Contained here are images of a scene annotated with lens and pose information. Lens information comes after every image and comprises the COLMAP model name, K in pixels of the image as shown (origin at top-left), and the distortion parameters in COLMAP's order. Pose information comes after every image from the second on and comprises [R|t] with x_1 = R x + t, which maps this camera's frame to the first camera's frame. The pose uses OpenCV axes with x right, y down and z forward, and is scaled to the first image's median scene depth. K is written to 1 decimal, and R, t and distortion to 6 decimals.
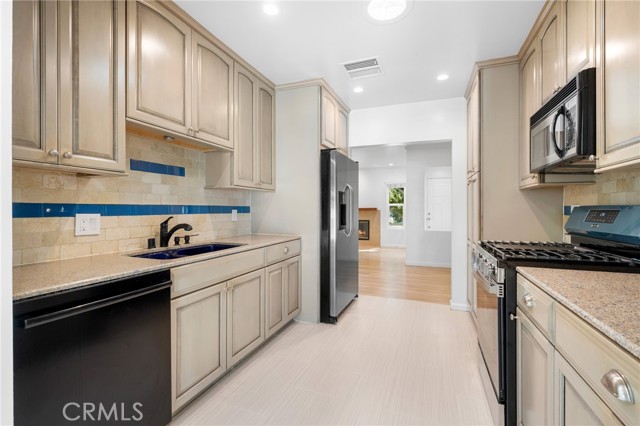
lens RADIAL K [[286.2, 0, 323.2], [0, 286.2, 208.2], [0, 0, 1]] dist [0.000141, -0.000140]
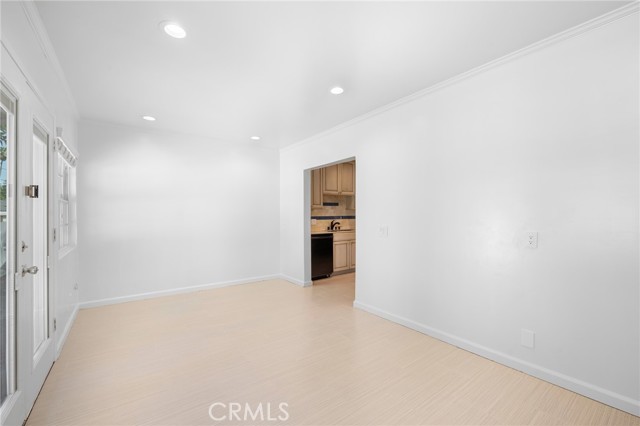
lens RADIAL K [[264.0, 0, 321.0], [0, 264.0, 215.1], [0, 0, 1]] dist [0.000352, -0.000207]
pose [[0.846153, -0.005465, -0.532912, 0.761909], [0.002356, 0.999976, -0.006514, -0.004363], [0.532934, 0.004256, 0.846146, -1.302241]]
